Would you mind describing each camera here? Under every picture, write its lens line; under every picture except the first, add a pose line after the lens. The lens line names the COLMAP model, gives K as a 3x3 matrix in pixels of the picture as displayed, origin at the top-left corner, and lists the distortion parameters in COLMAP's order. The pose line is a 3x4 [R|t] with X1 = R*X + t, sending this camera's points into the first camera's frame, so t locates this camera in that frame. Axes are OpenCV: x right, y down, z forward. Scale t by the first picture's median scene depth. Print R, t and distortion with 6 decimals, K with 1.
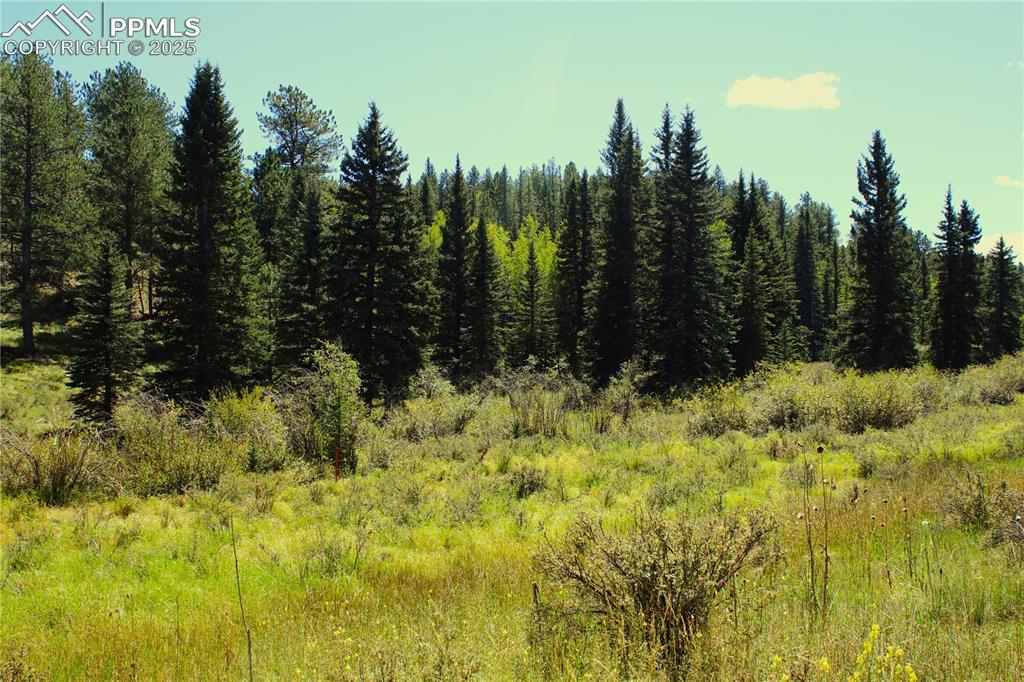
lens RADIAL K [[1391.1, 0, 512.0], [0, 1391.1, 341.0], [0, 0, 1]] dist [-0.019816, -0.020762]
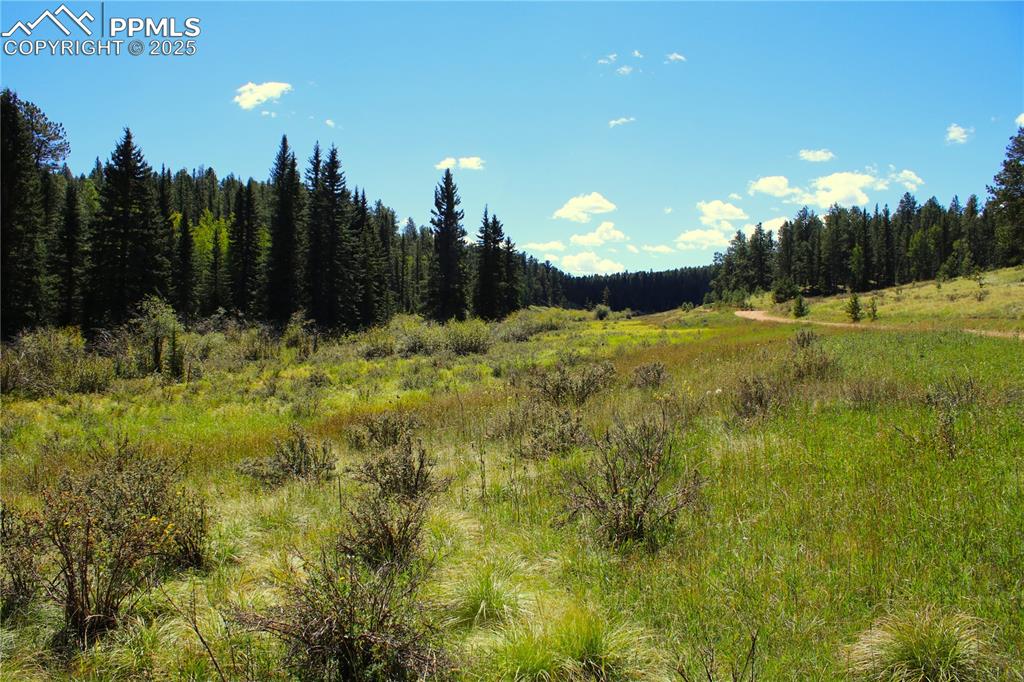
lens RADIAL K [[1391.1, 0, 512.0], [0, 1391.1, 341.0], [0, 0, 1]] dist [-0.019816, -0.020762]
pose [[0.889589, 0.005127, 0.456732, -0.387970], [-0.018409, 0.999527, 0.024636, 0.004051], [-0.456390, -0.030324, 0.889263, -0.437324]]
